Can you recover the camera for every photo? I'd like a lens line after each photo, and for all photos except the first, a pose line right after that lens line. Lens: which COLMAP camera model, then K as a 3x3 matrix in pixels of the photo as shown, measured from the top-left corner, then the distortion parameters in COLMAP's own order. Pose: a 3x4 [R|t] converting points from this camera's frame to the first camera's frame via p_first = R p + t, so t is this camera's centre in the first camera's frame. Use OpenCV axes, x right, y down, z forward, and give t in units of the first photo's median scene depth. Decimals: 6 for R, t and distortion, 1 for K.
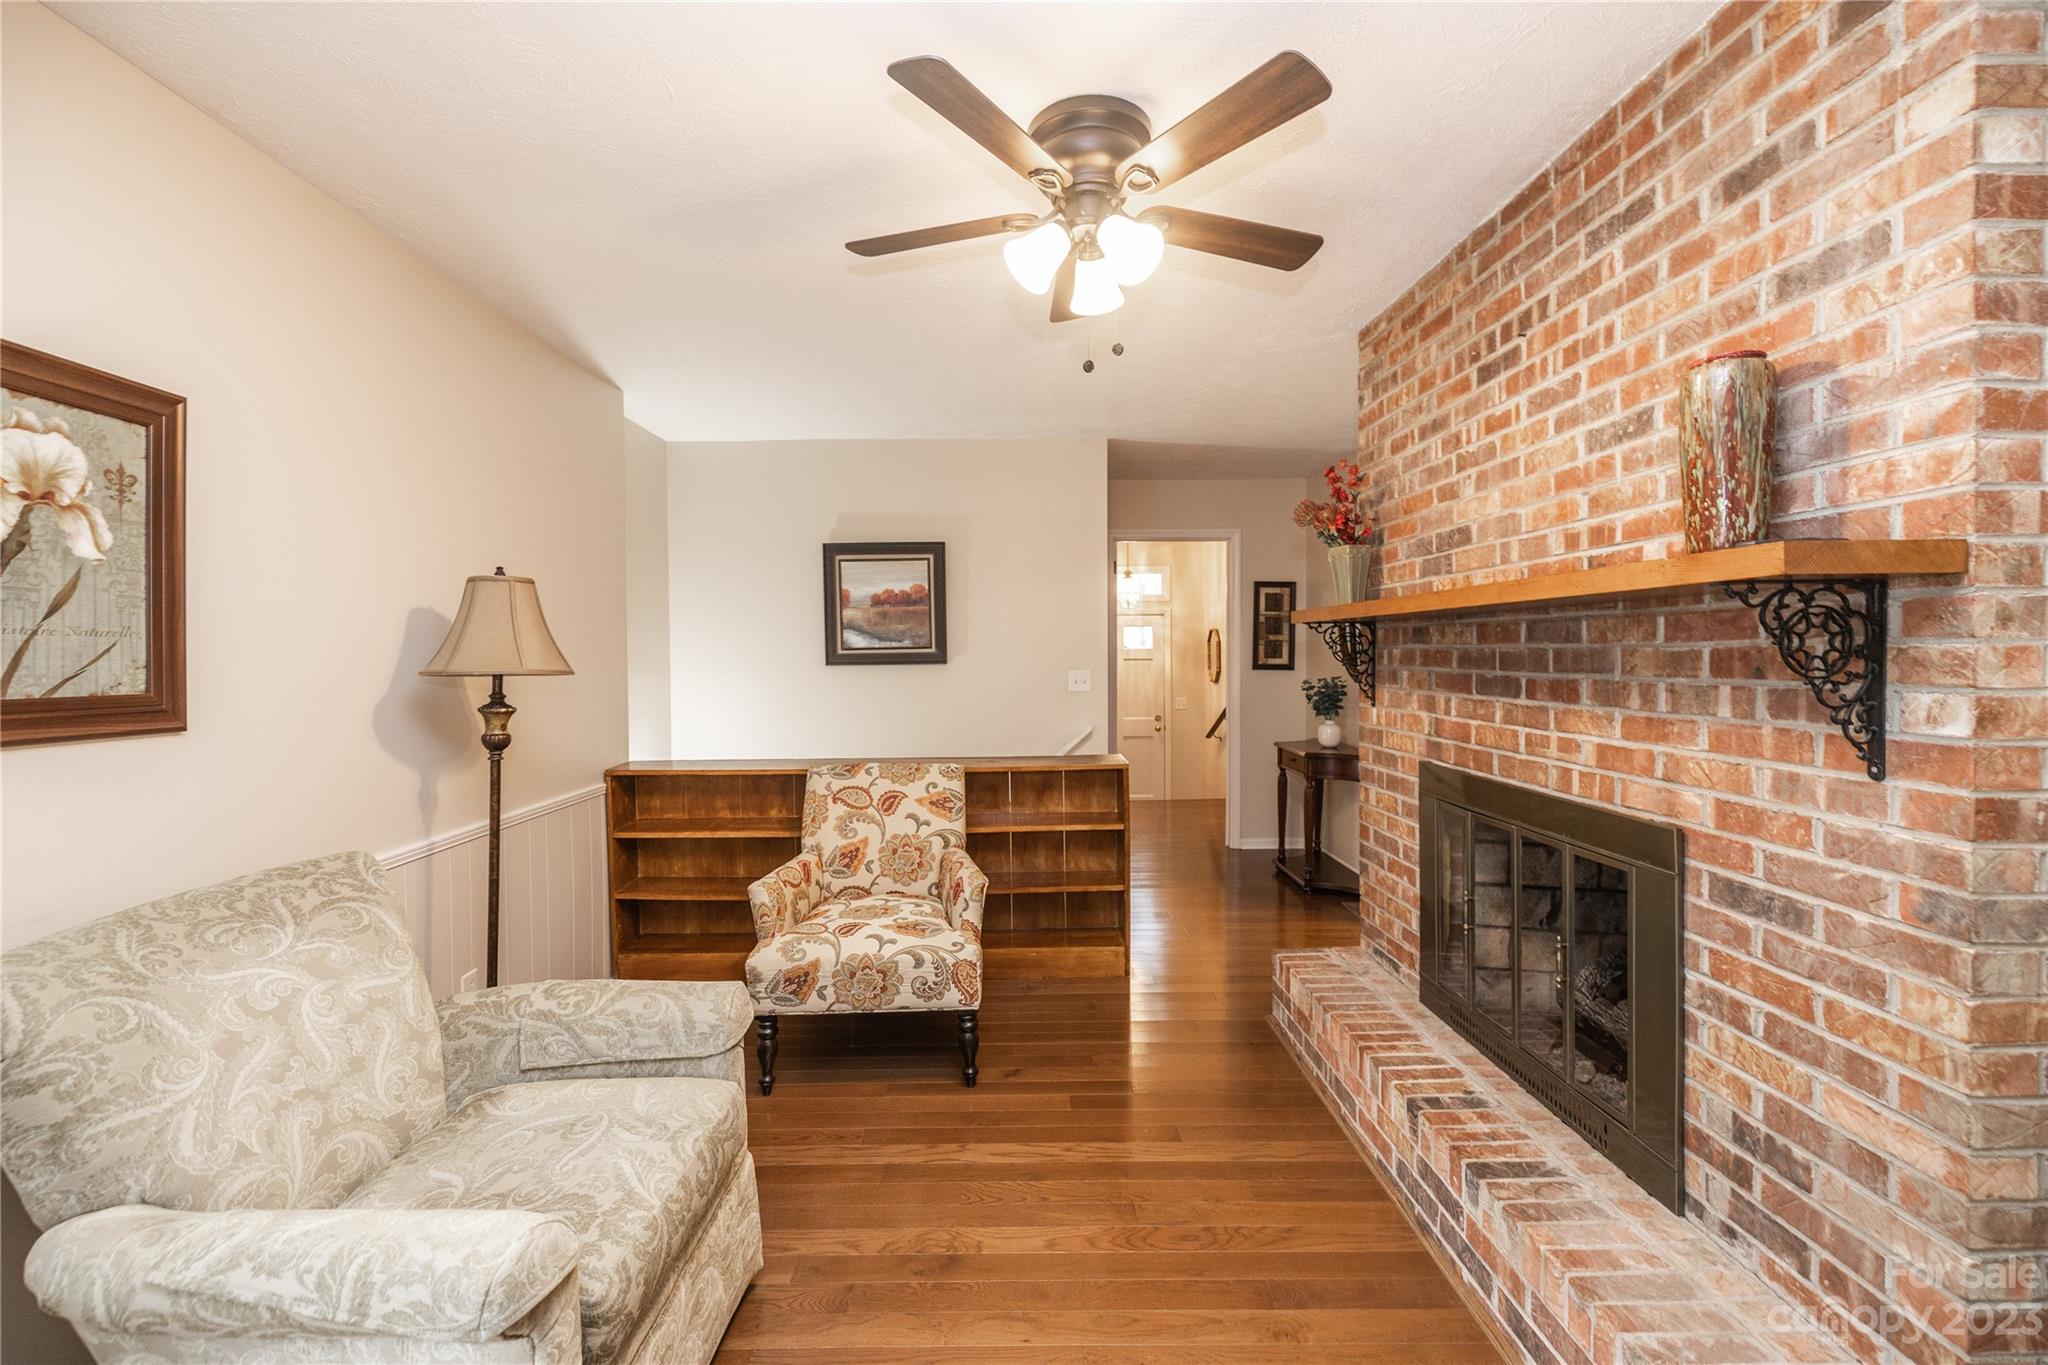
lens RADIAL K [[853.2, 0, 1017.8], [0, 853.2, 664.1], [0, 0, 1]] dist [0.000332, 0.000168]
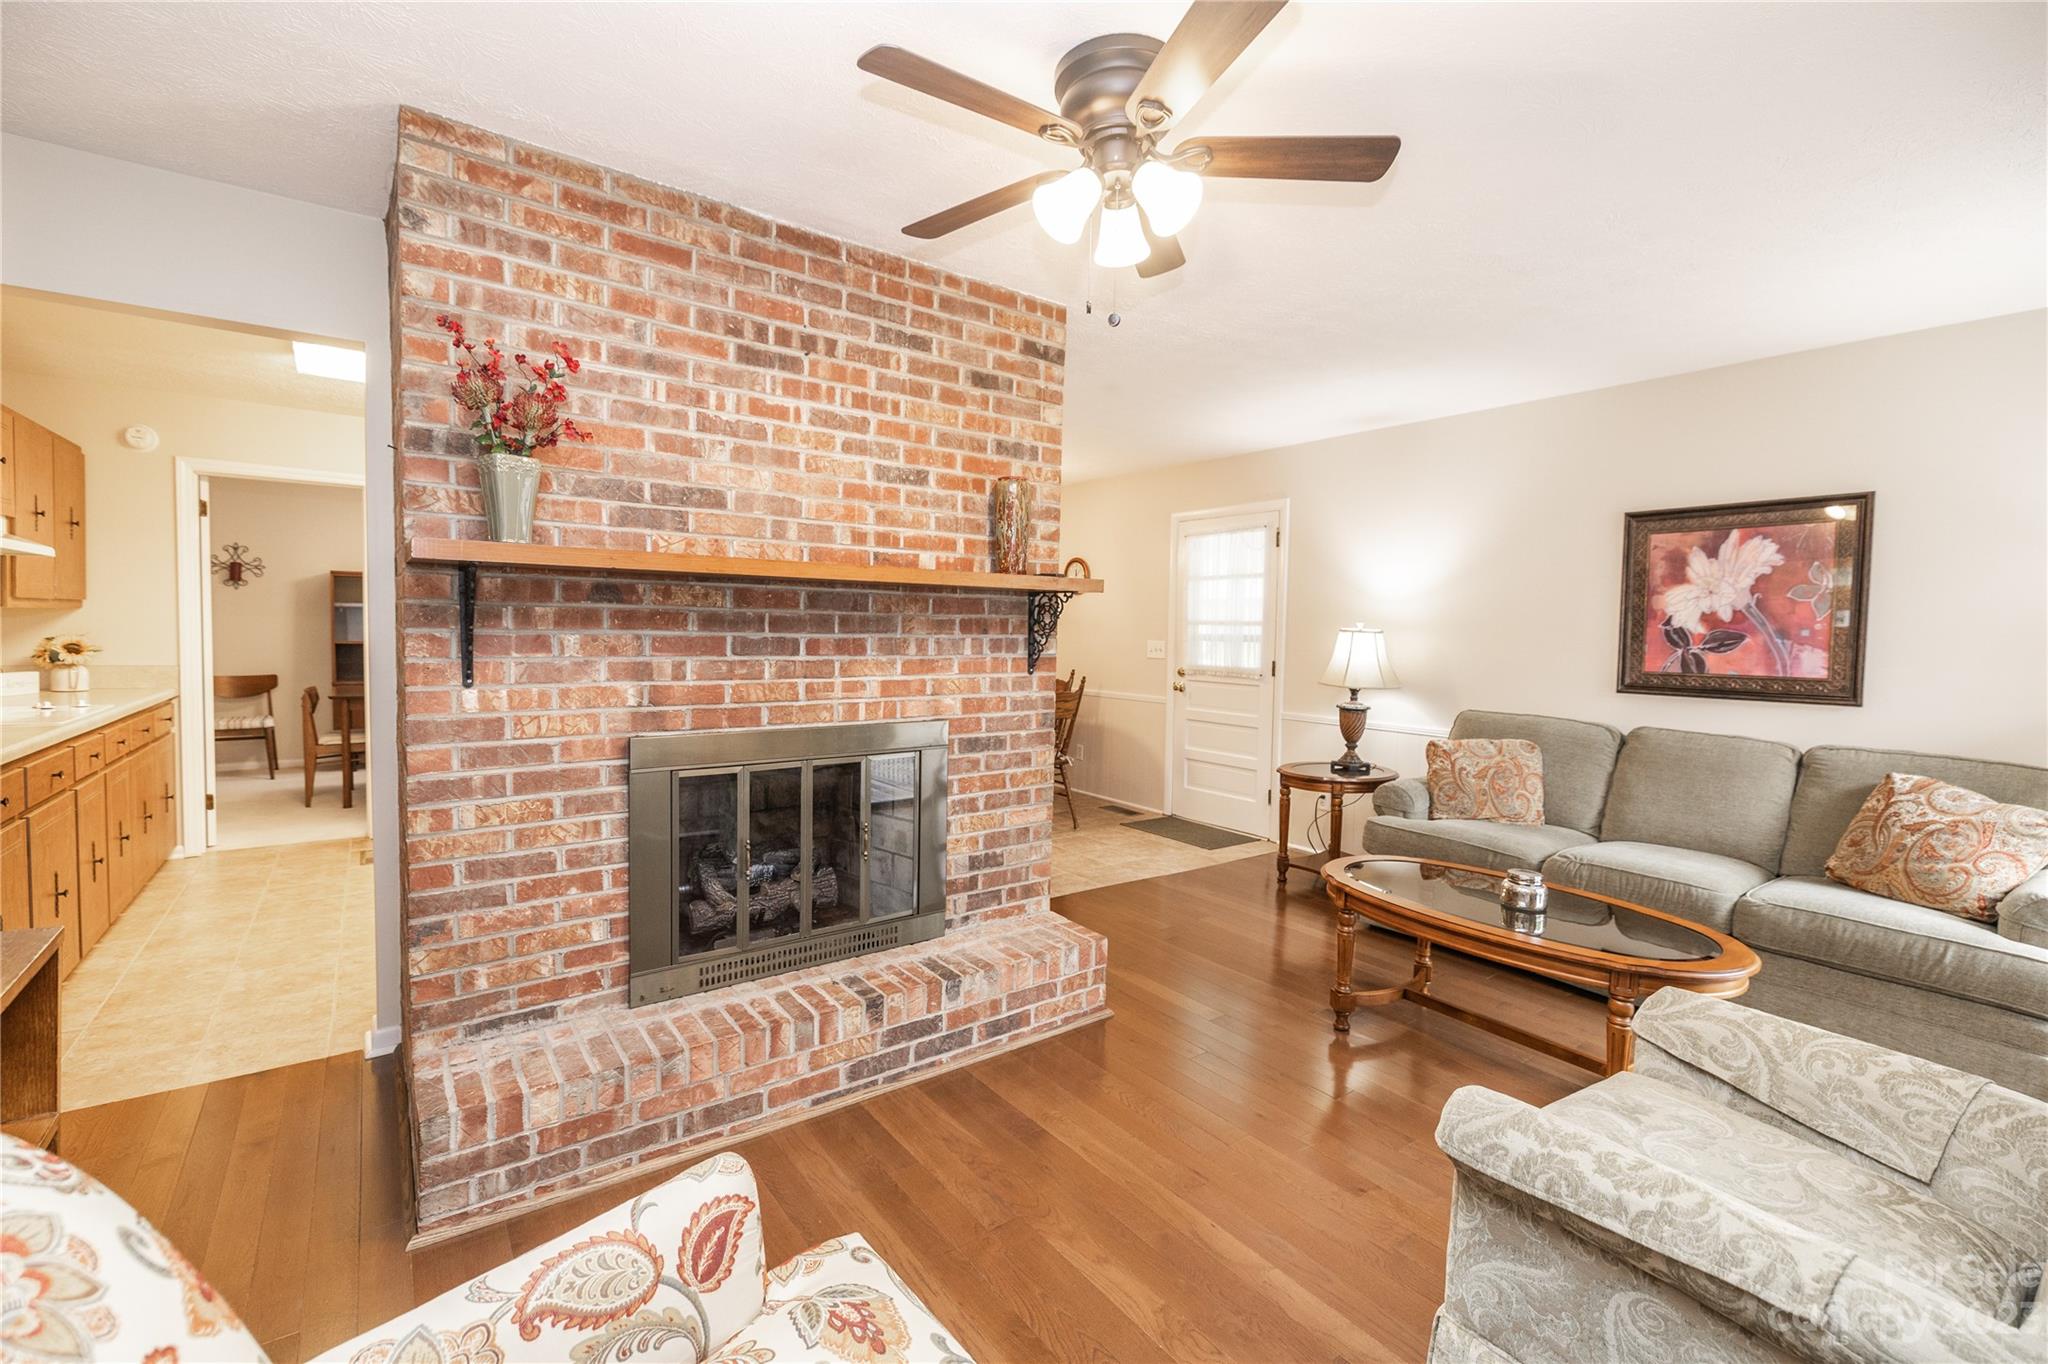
lens RADIAL K [[853.2, 0, 1018.9], [0, 853.2, 669.8], [0, 0, 1]] dist [0.000332, 0.000168]
pose [[-0.575369, -0.042597, 0.816784, -0.625490], [-0.000954, 0.998677, 0.051411, -0.001753], [-0.817894, 0.028801, -0.574648, 1.564667]]
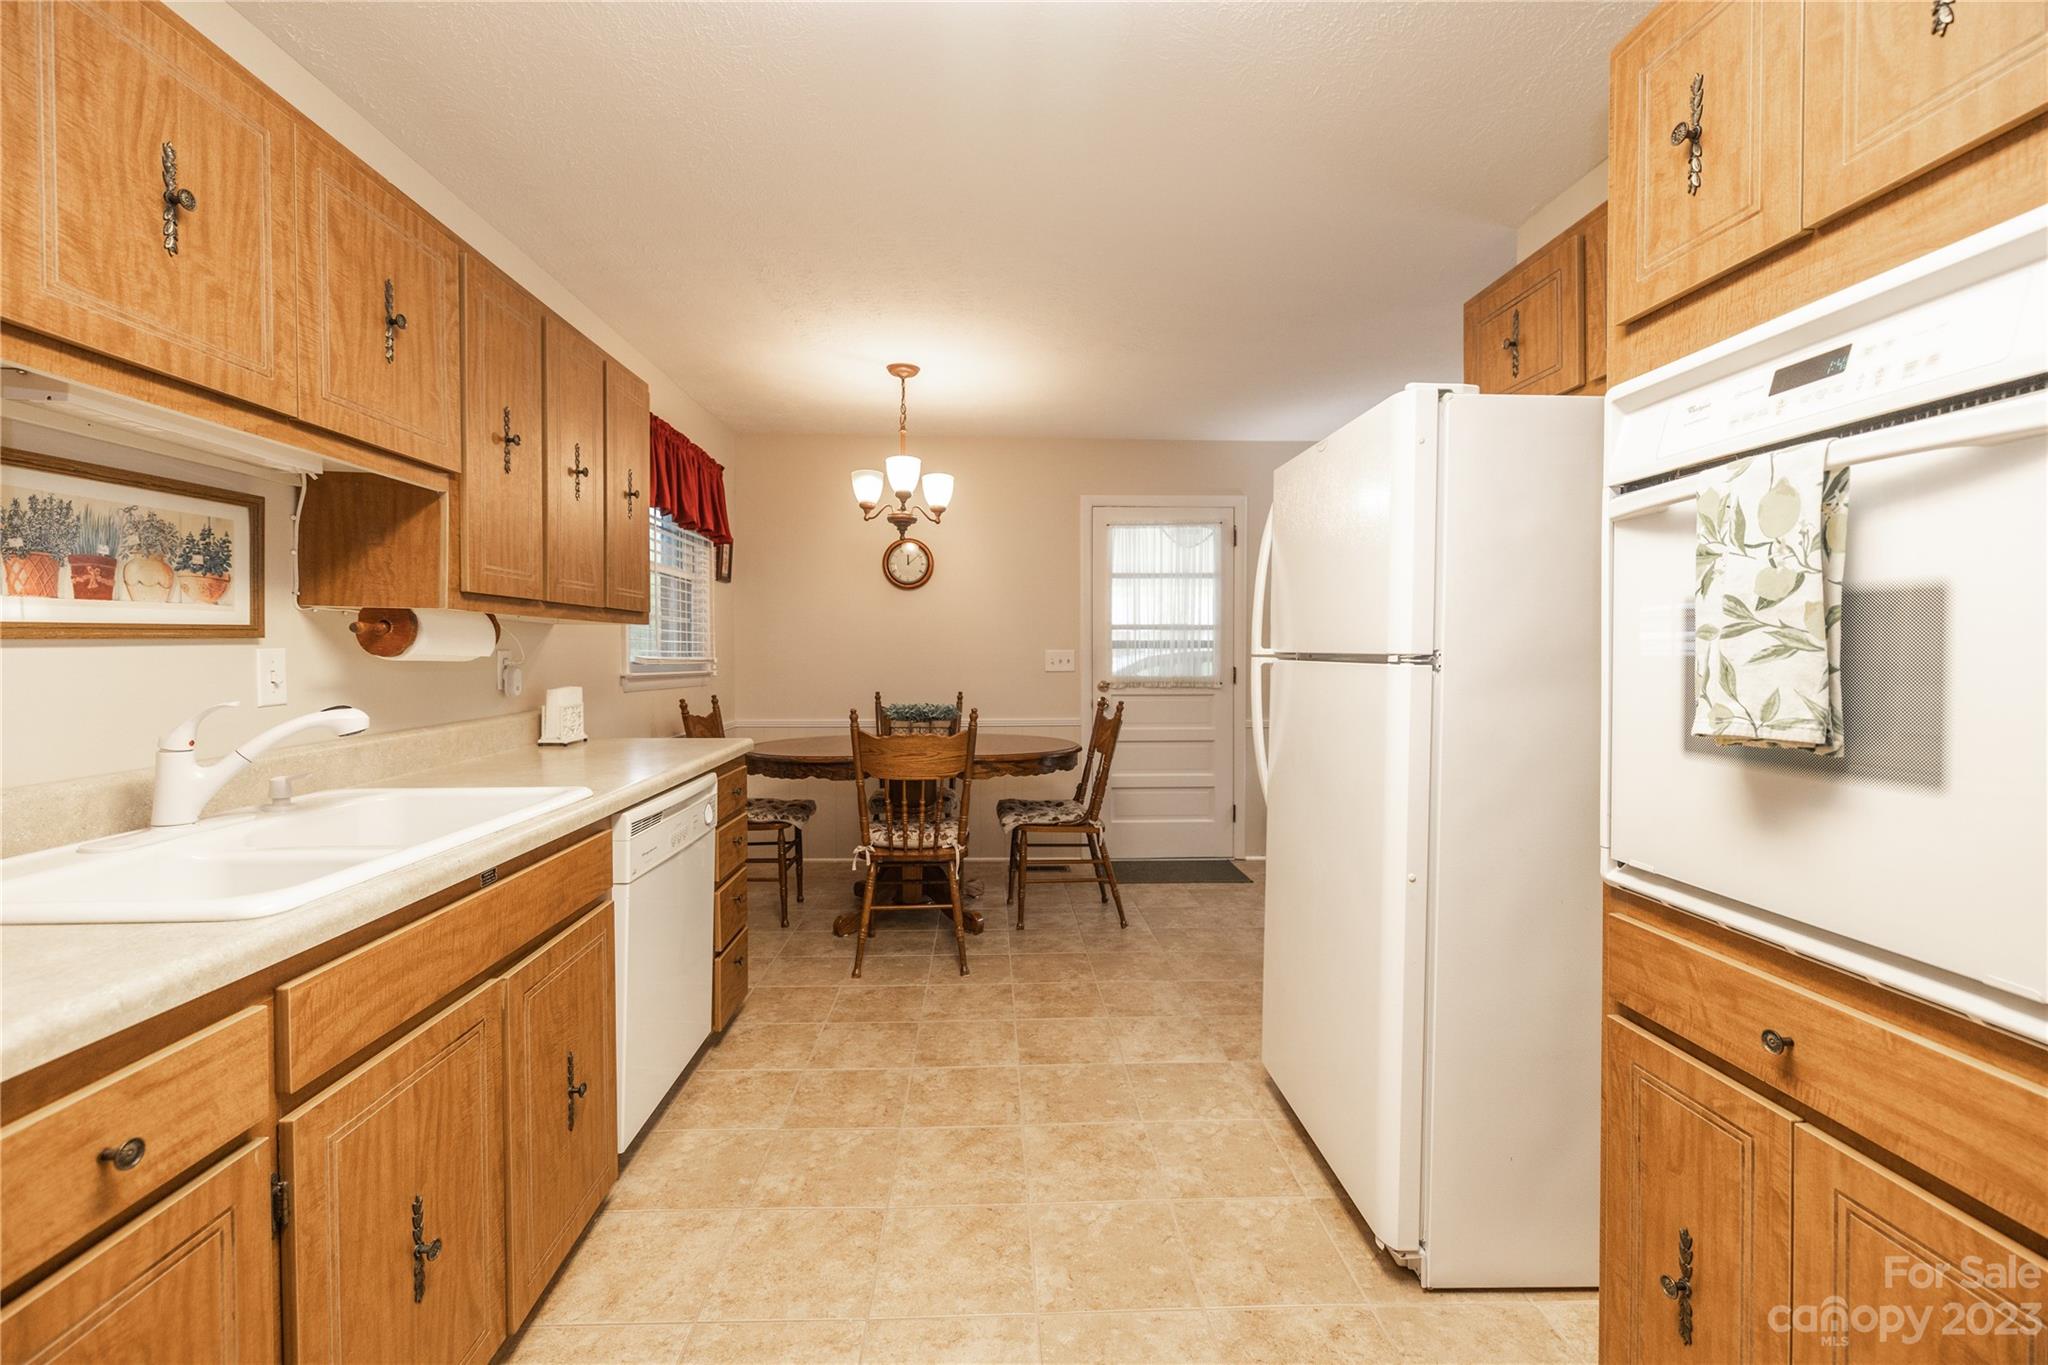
lens RADIAL K [[853.2, 0, 1025.1], [0, 853.2, 657.3], [0, 0, 1]] dist [0.000332, 0.000168]
pose [[-0.999341, 0.004618, -0.036017, 1.955143], [0.003789, 0.999727, 0.023063, 0.018434], [0.036114, 0.022912, -0.999085, 1.897064]]
